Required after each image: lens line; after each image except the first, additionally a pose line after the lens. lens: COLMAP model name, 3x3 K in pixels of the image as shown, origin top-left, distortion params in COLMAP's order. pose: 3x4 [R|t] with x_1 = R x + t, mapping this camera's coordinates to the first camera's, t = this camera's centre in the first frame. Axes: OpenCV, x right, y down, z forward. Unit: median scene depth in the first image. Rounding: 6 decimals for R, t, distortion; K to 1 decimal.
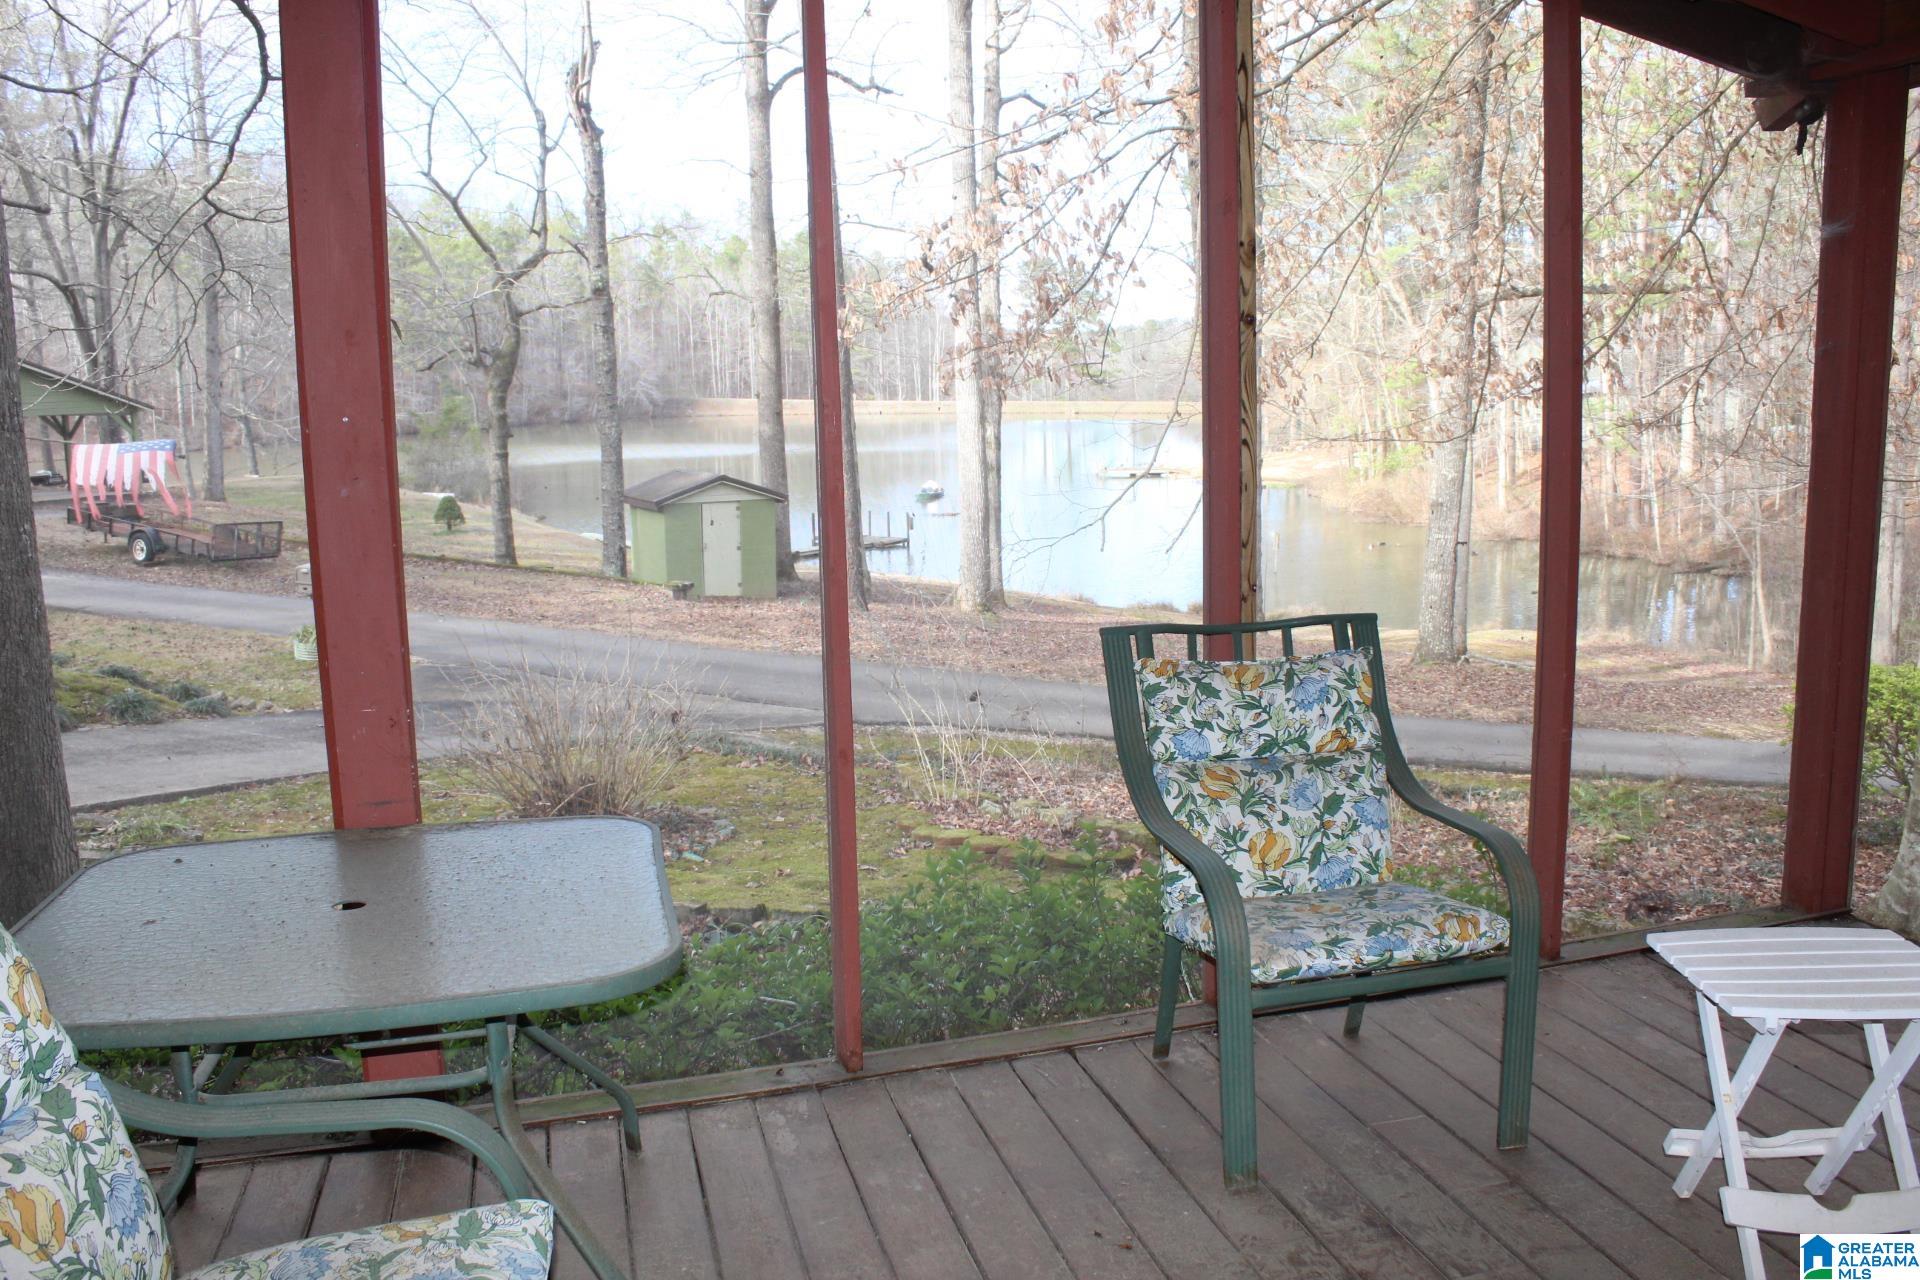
lens RADIAL K [[1568.2, 0, 960.0], [0, 1568.2, 640.0], [0, 0, 1]] dist [-0.145326, 0.104347]
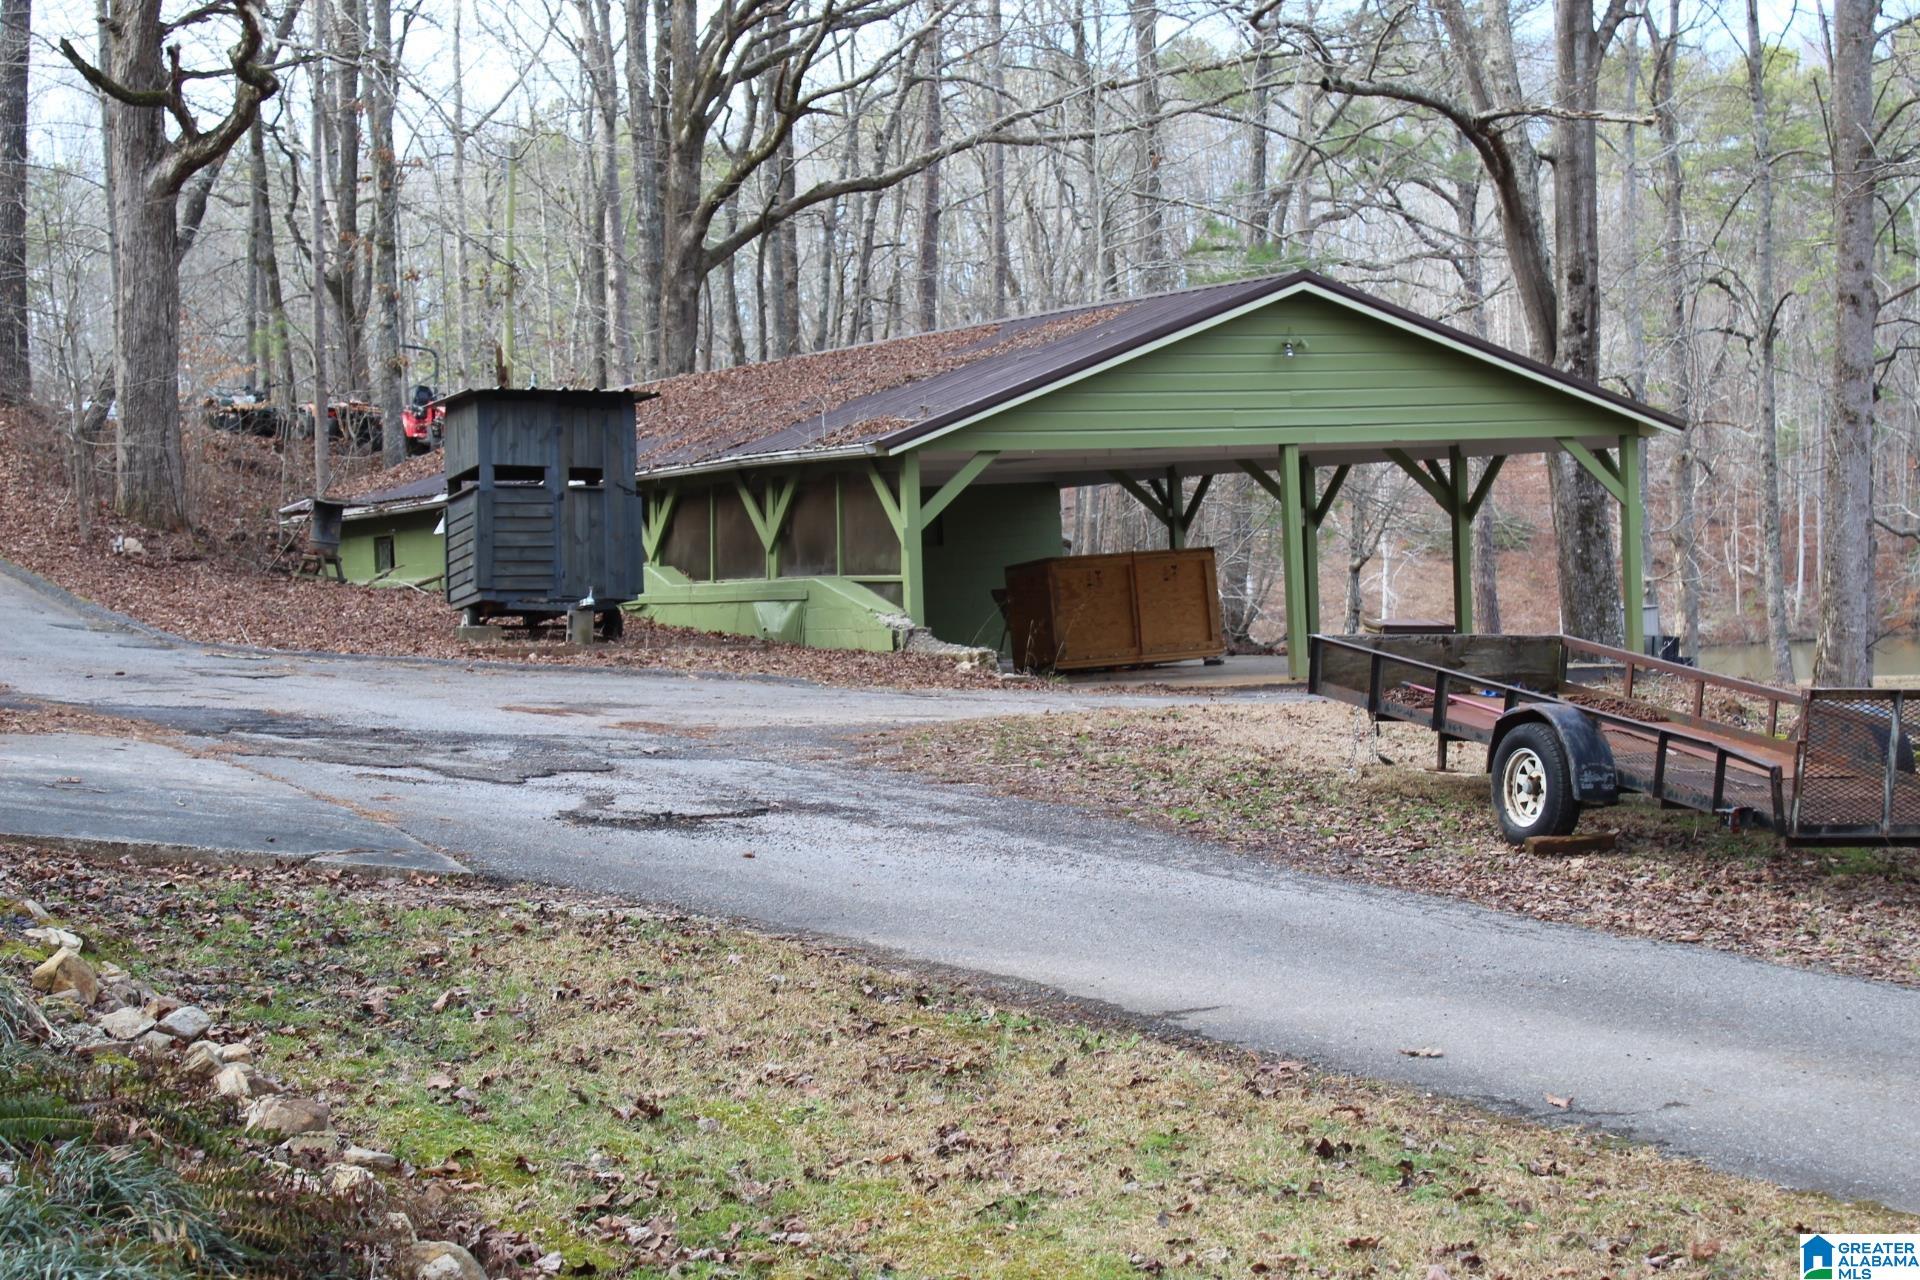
lens RADIAL K [[3386.8, 0, 960.0], [0, 3386.8, 640.0], [0, 0, 1]] dist [0.007618, 0.050453]
pose [[0.756315, -0.003791, -0.654197, -0.146873], [-0.081374, 0.991672, -0.099823, -0.011942], [0.649127, 0.128733, 0.749708, 0.311318]]
